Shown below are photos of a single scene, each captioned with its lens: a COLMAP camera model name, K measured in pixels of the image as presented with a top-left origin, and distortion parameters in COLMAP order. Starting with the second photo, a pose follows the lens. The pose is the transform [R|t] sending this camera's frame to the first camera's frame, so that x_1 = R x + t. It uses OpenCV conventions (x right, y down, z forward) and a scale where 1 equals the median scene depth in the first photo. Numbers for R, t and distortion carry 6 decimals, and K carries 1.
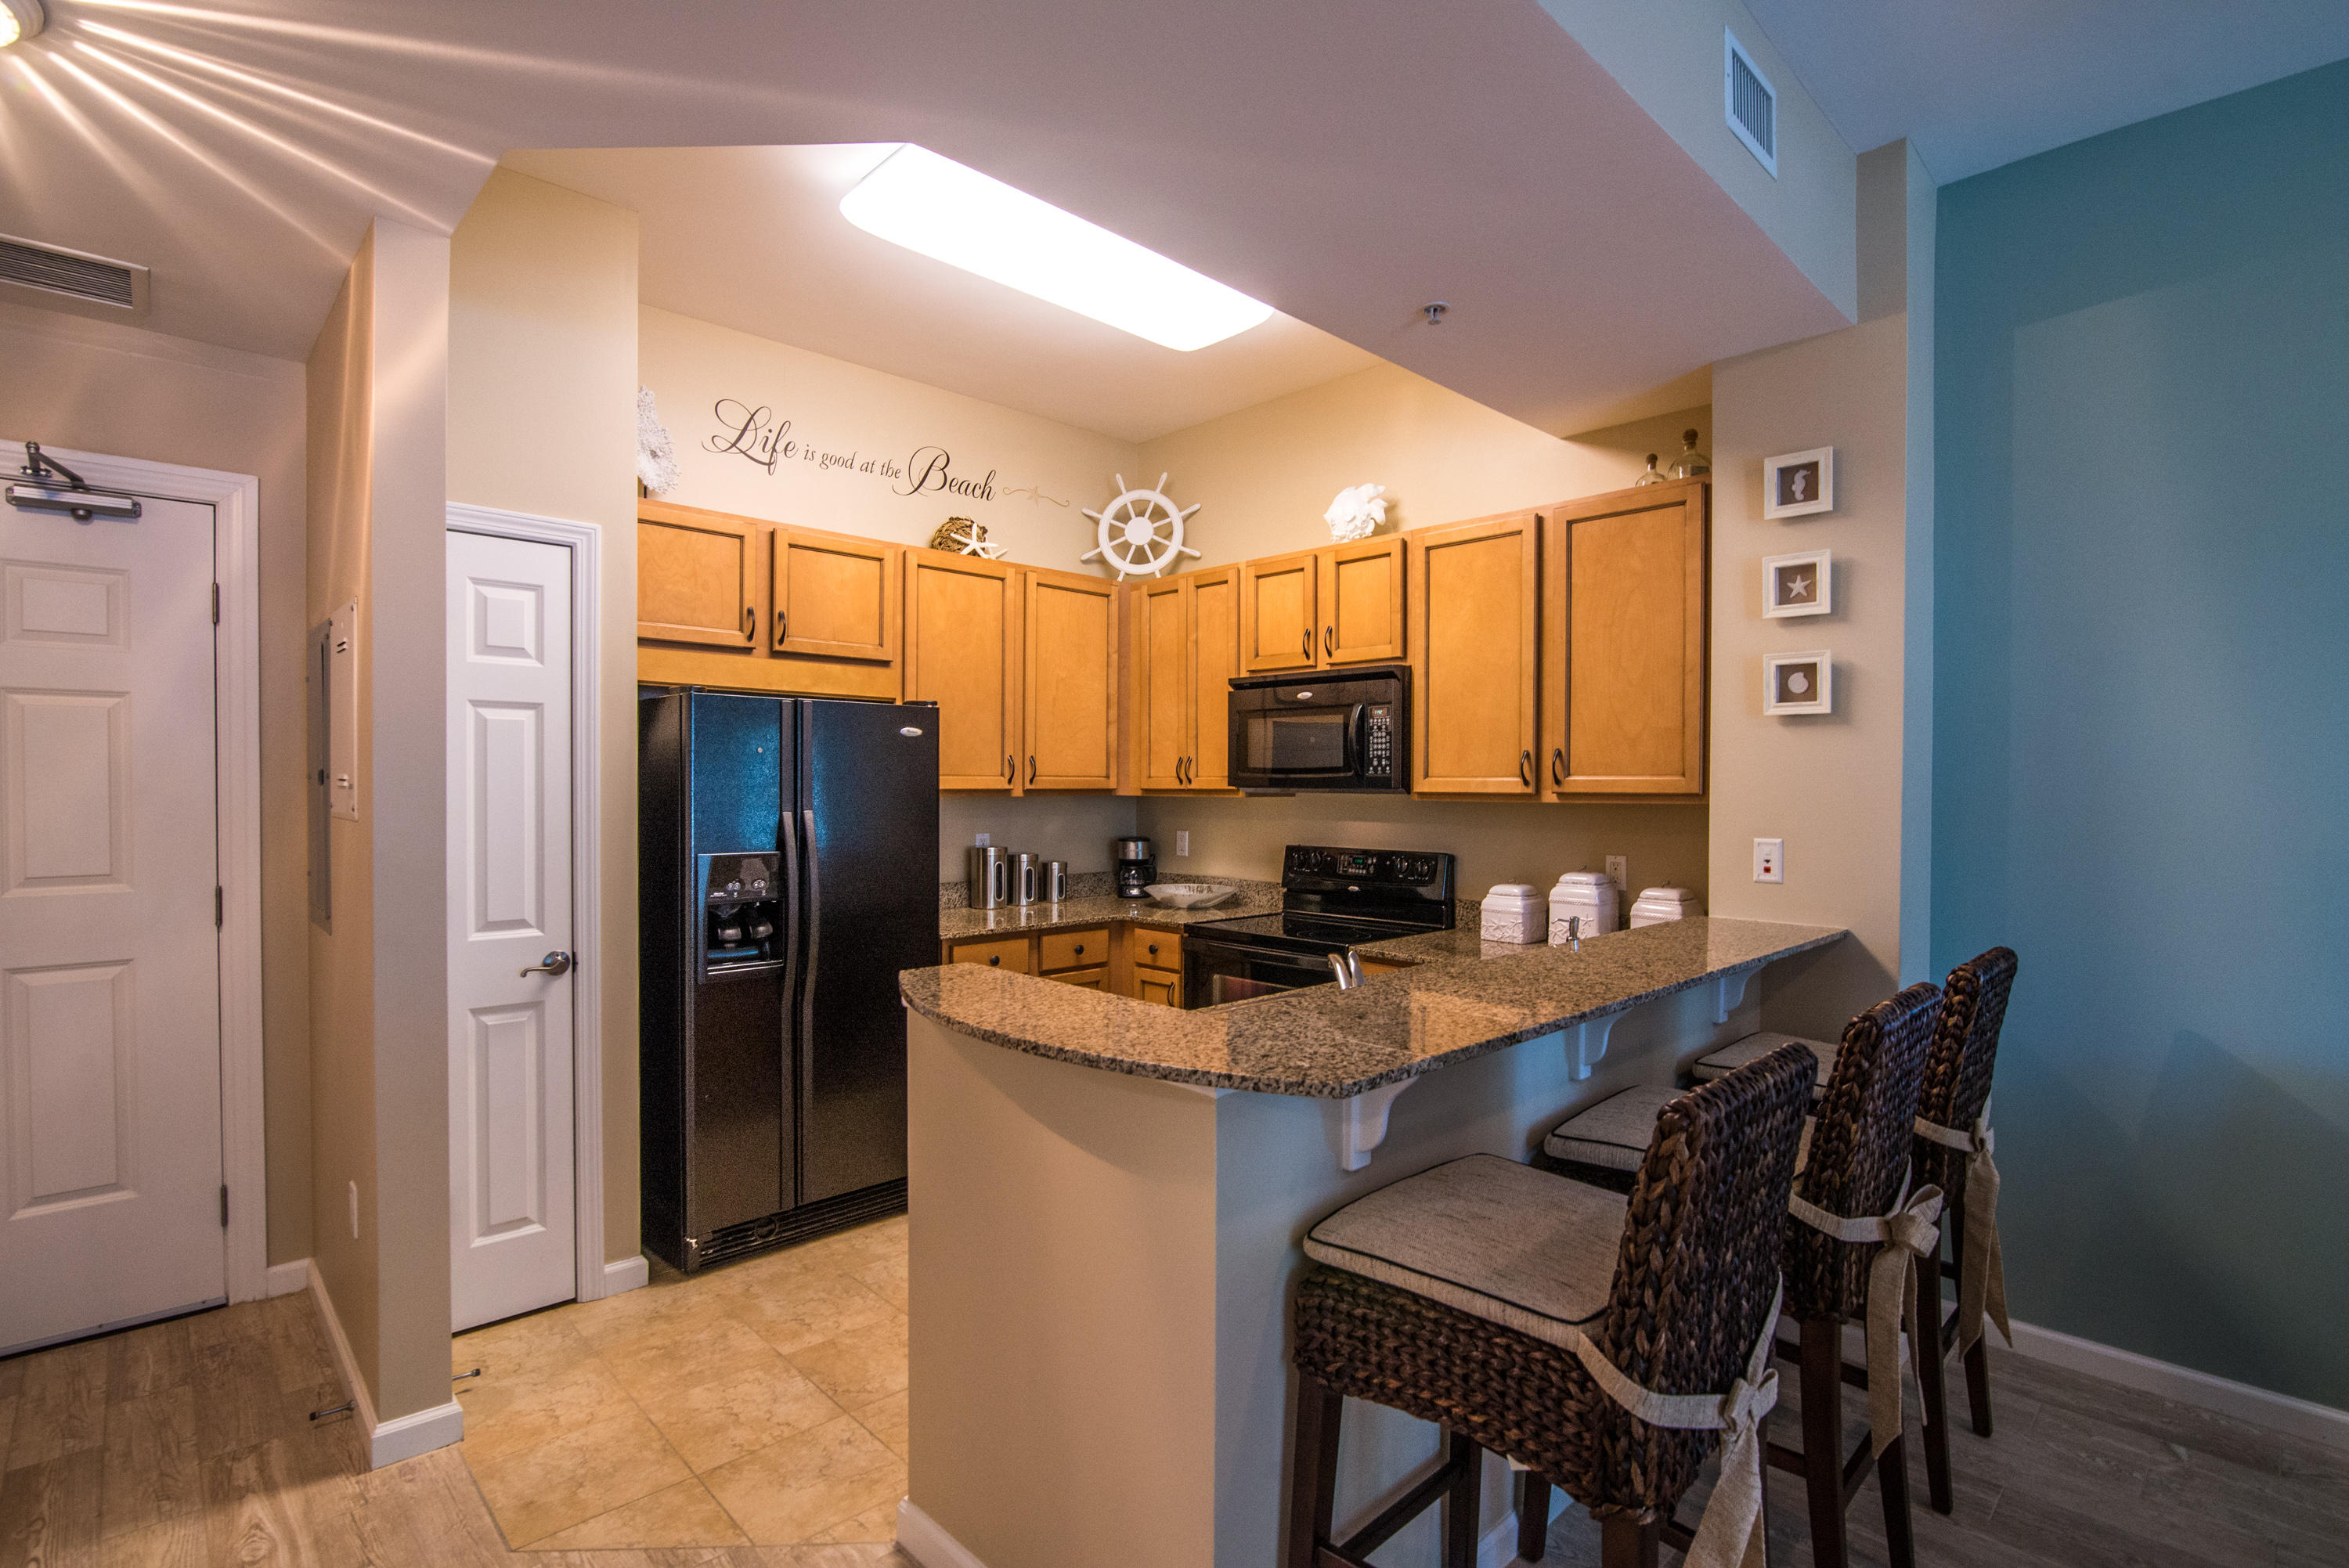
lens RADIAL K [[1116.1, 0, 1205.4], [0, 1116.1, 785.9], [0, 0, 1]] dist [0.002003, 0.000415]
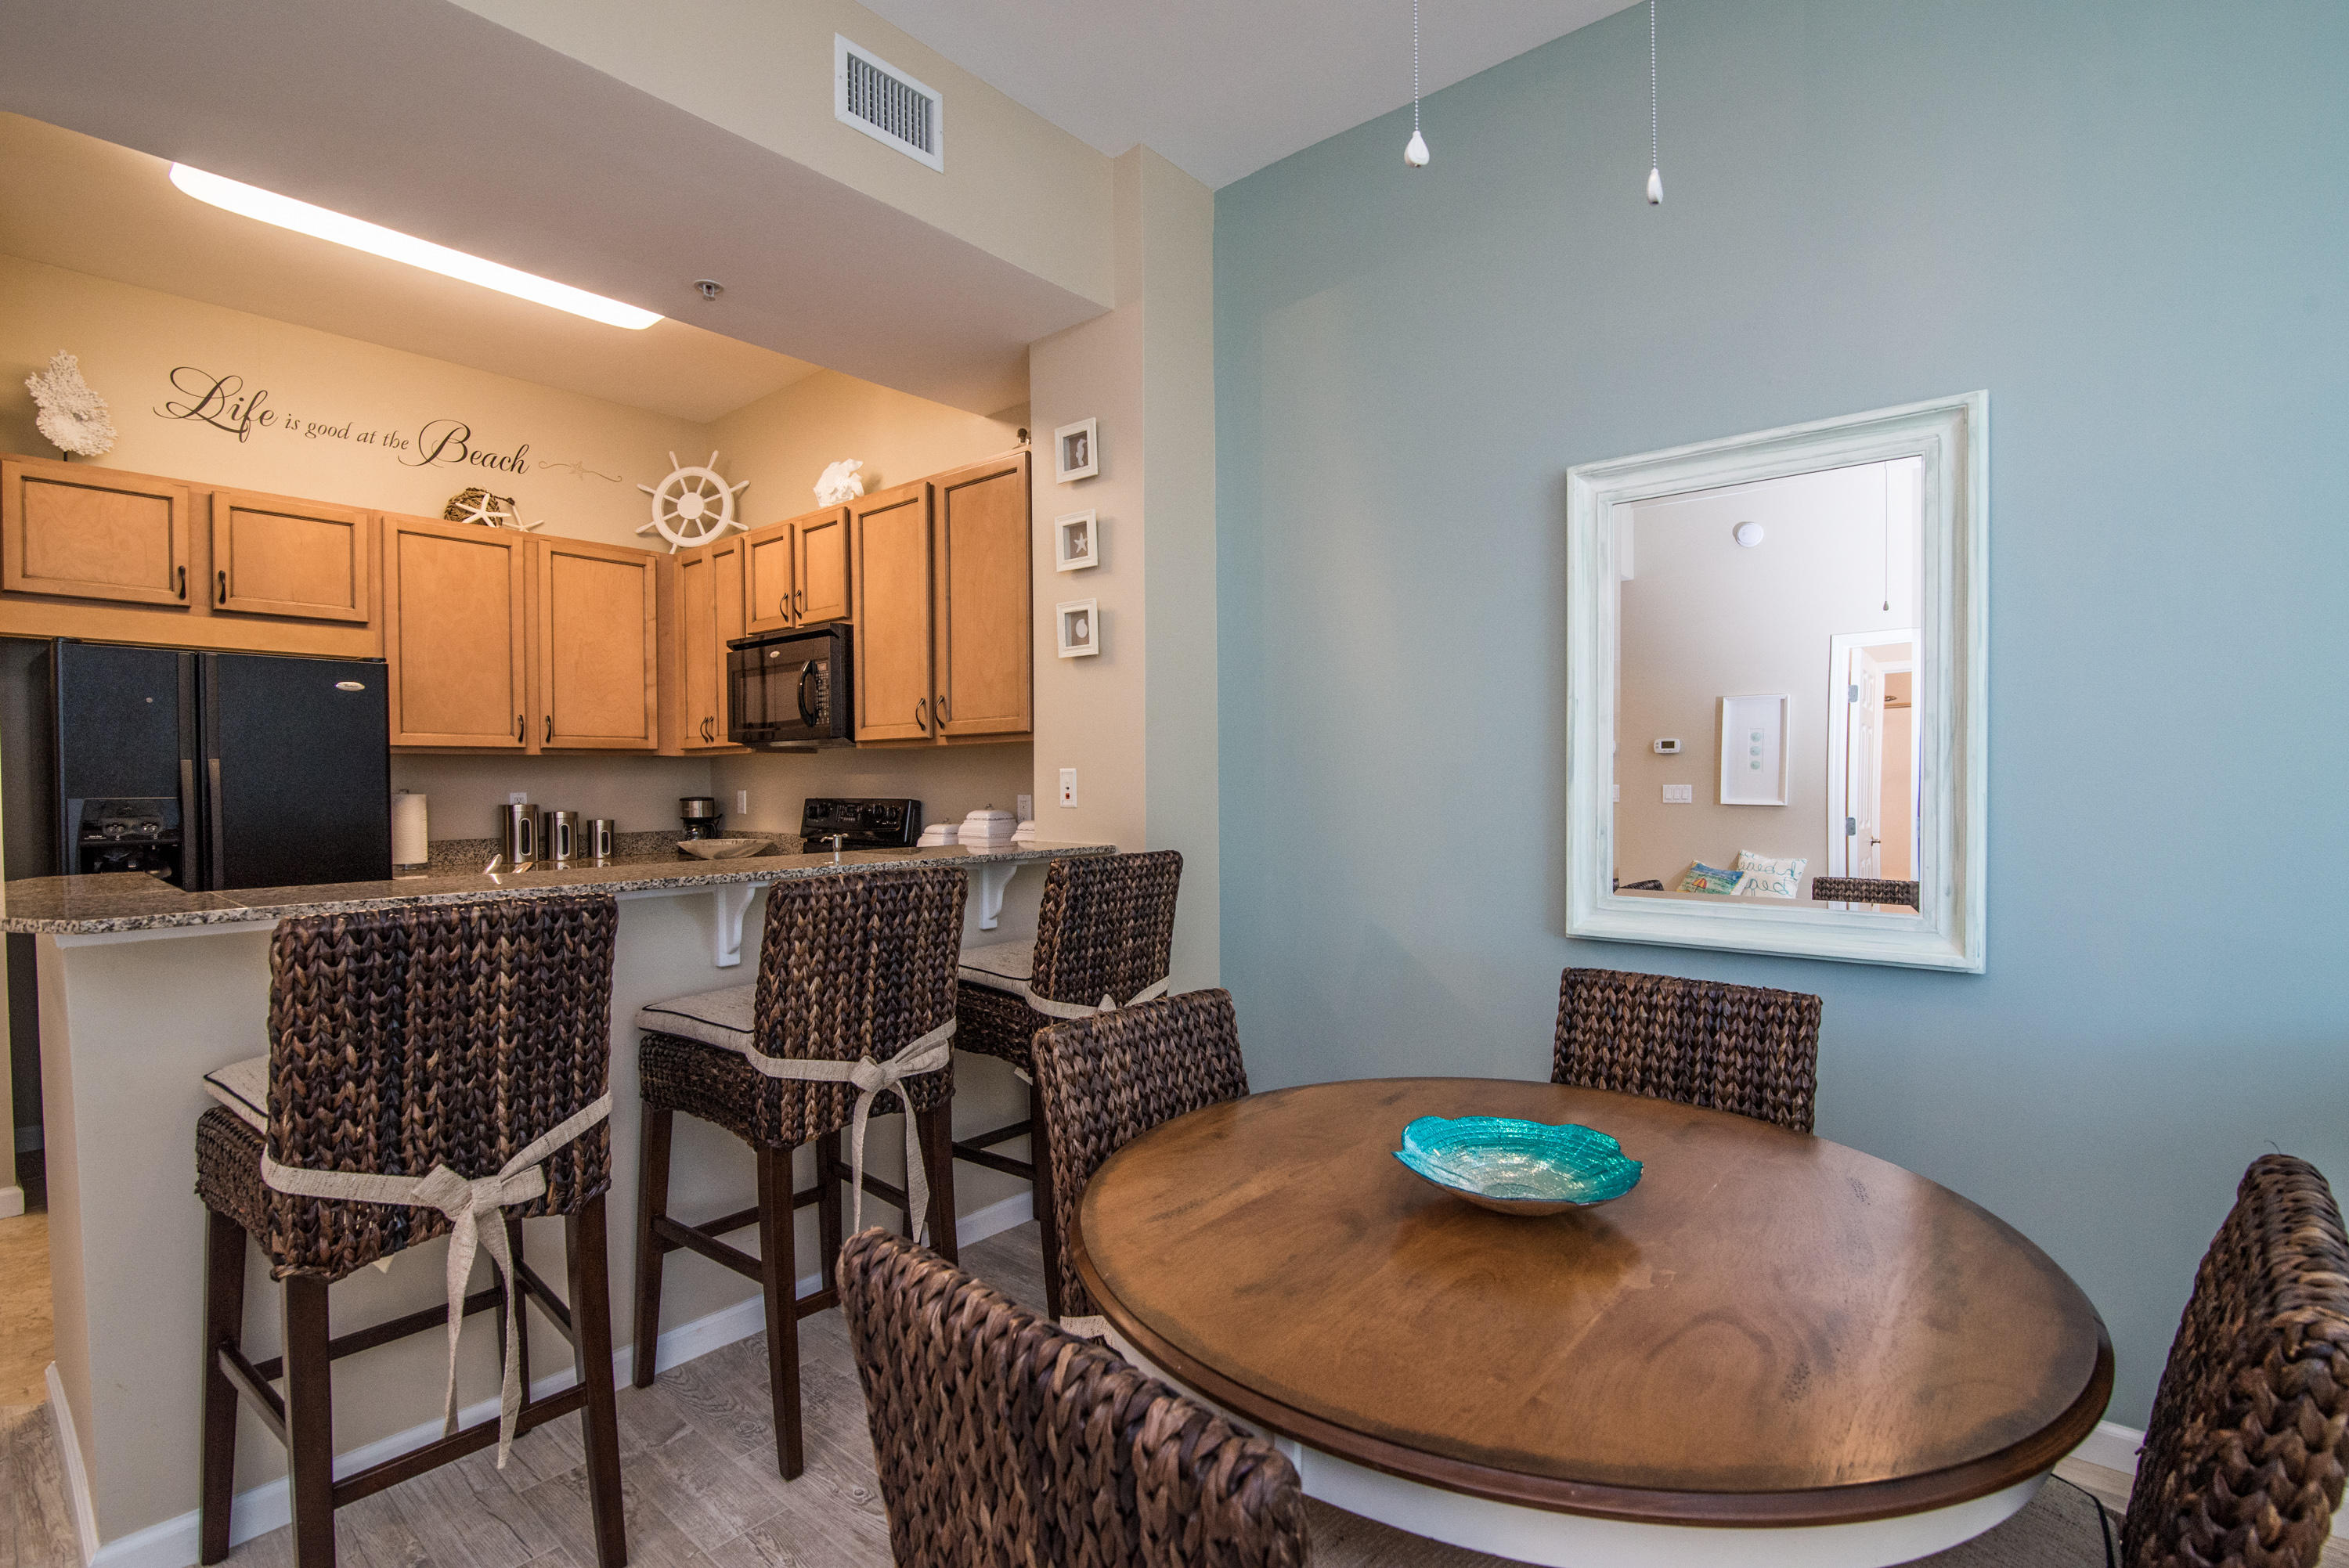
lens RADIAL K [[1072.6, 0, 1174.5], [0, 1072.6, 784.0], [0, 0, 1]] dist [-0.005013, -0.000438]
pose [[0.995592, -0.013453, 0.092821, 0.368058], [0.012913, 0.999896, 0.006425, 0.041963], [-0.092898, -0.005198, 0.995662, -0.063937]]
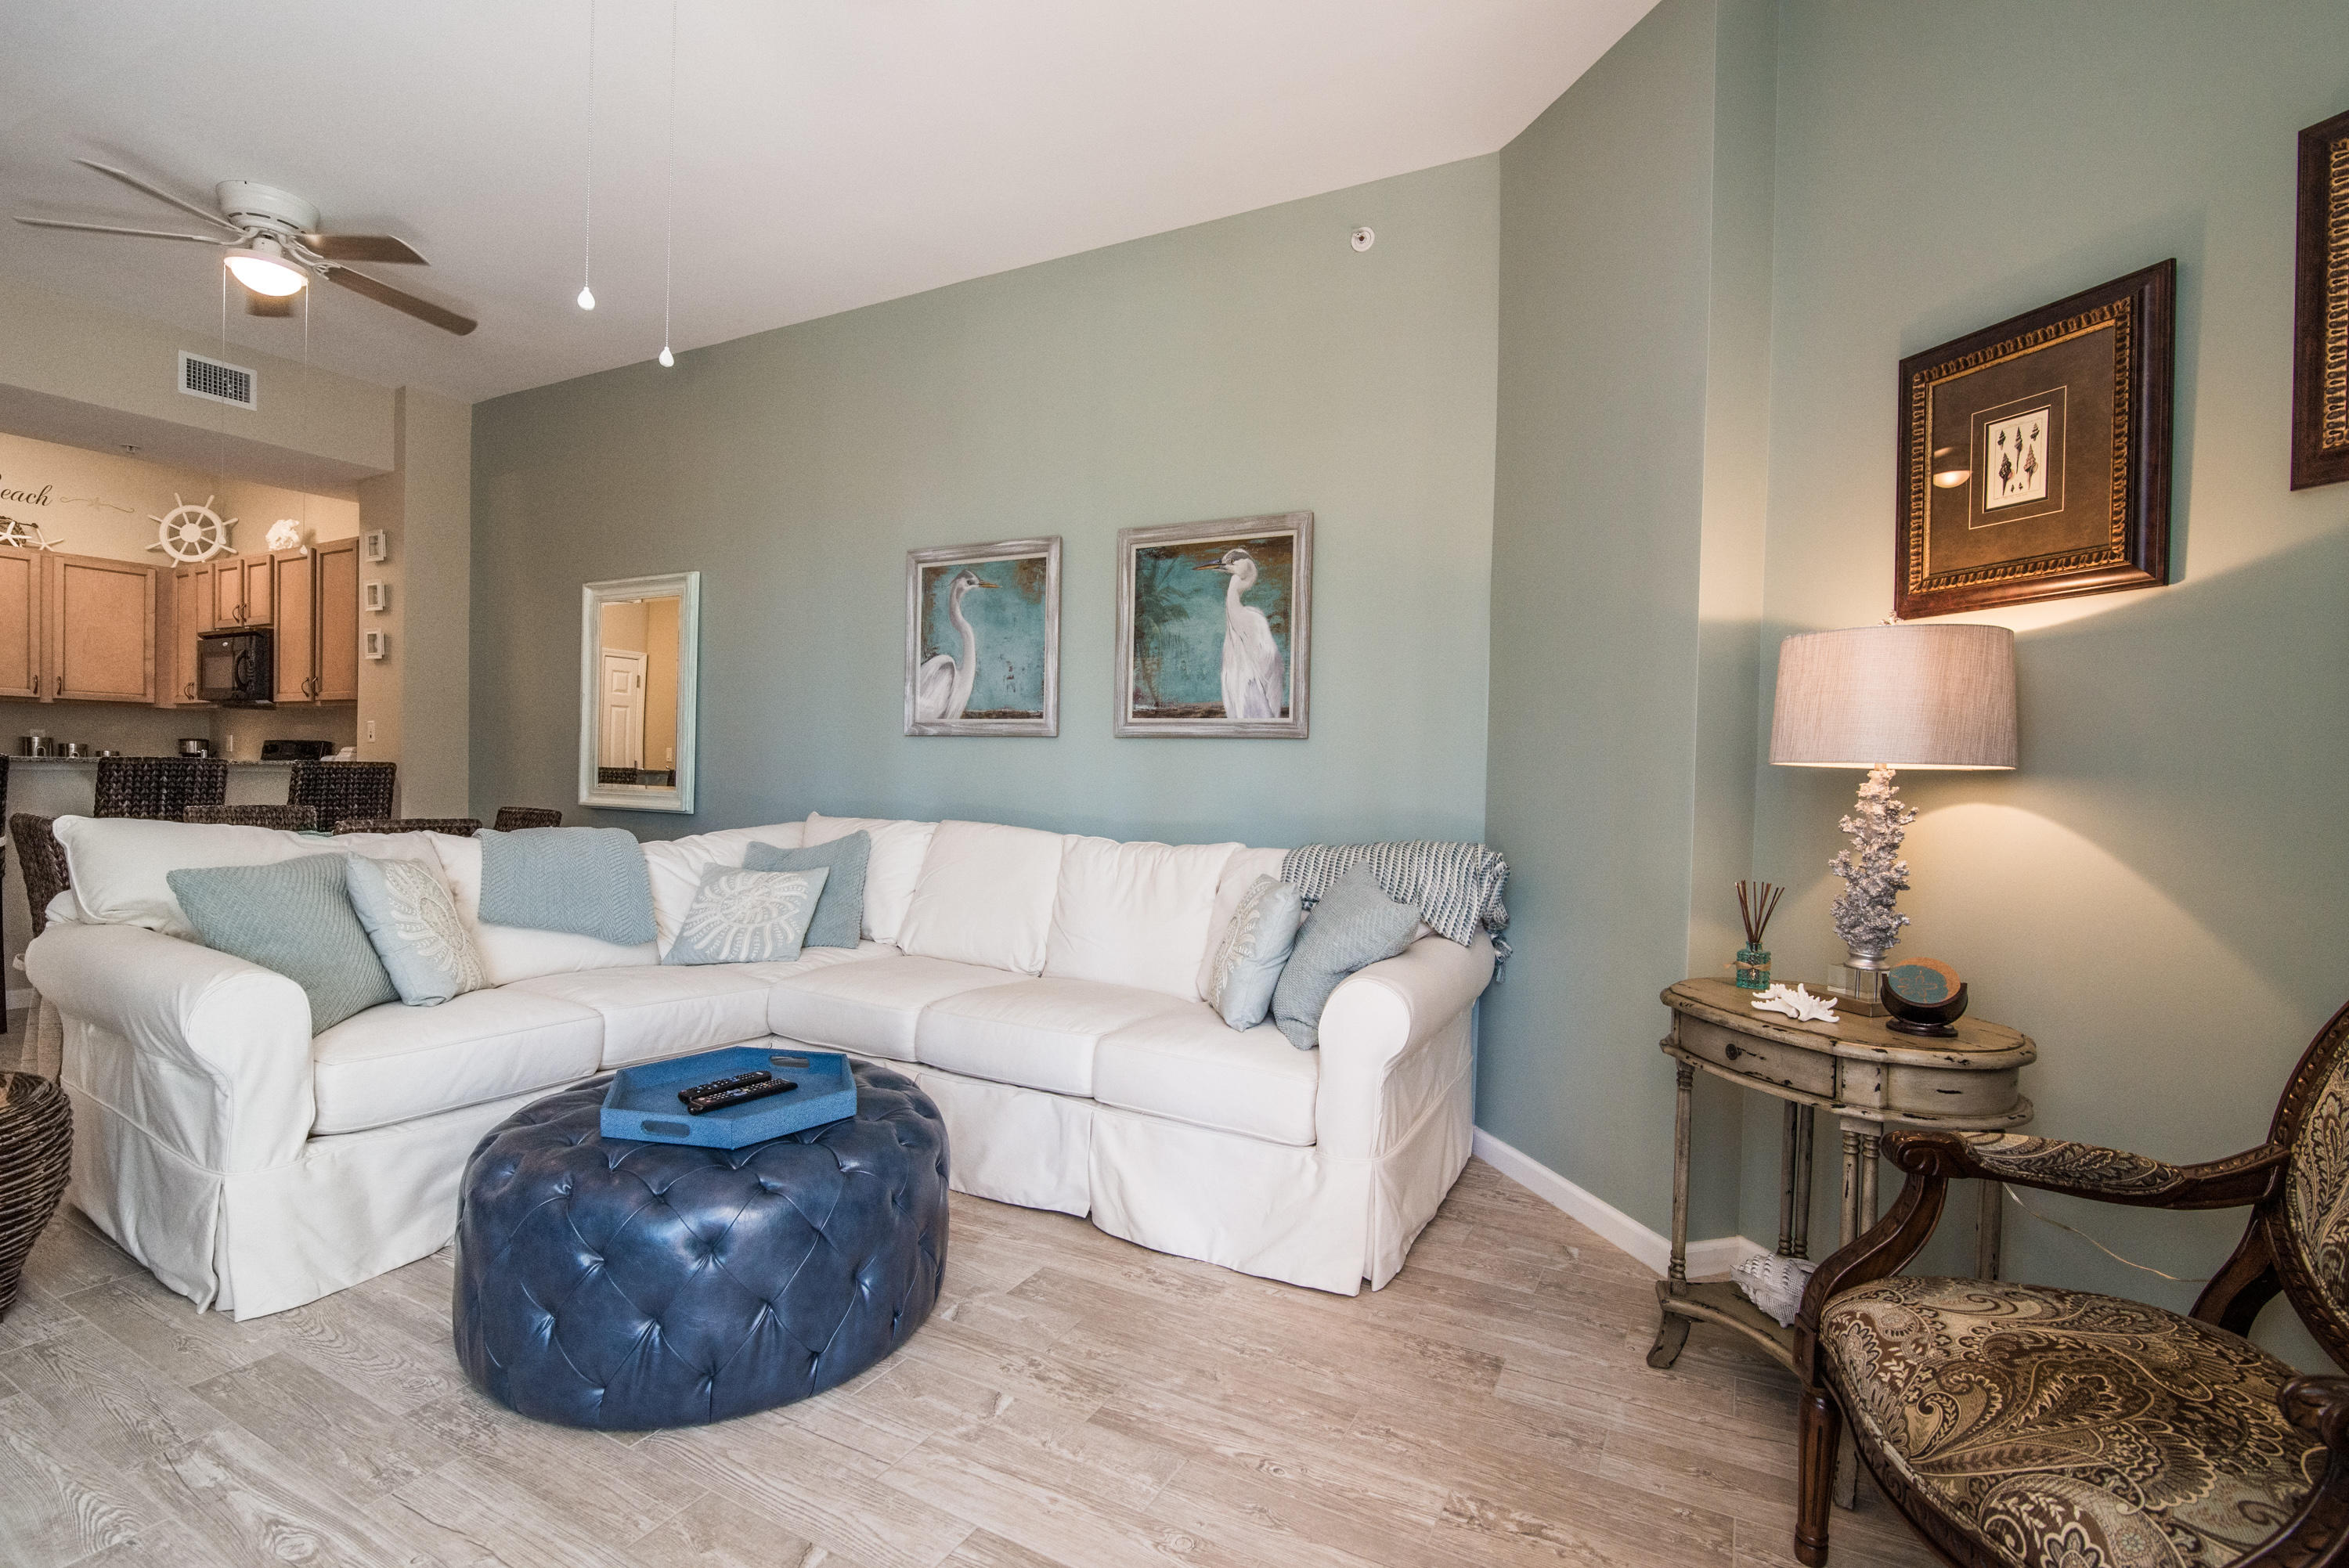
lens RADIAL K [[1058.4, 0, 1111.7], [0, 1058.4, 780.6], [0, 0, 1]] dist [0.001861, 0.000201]
pose [[0.961126, 0.013329, 0.275787, 0.914476], [-0.018258, 0.999716, 0.015315, 0.073740], [-0.275505, -0.019755, 0.961097, -0.882247]]
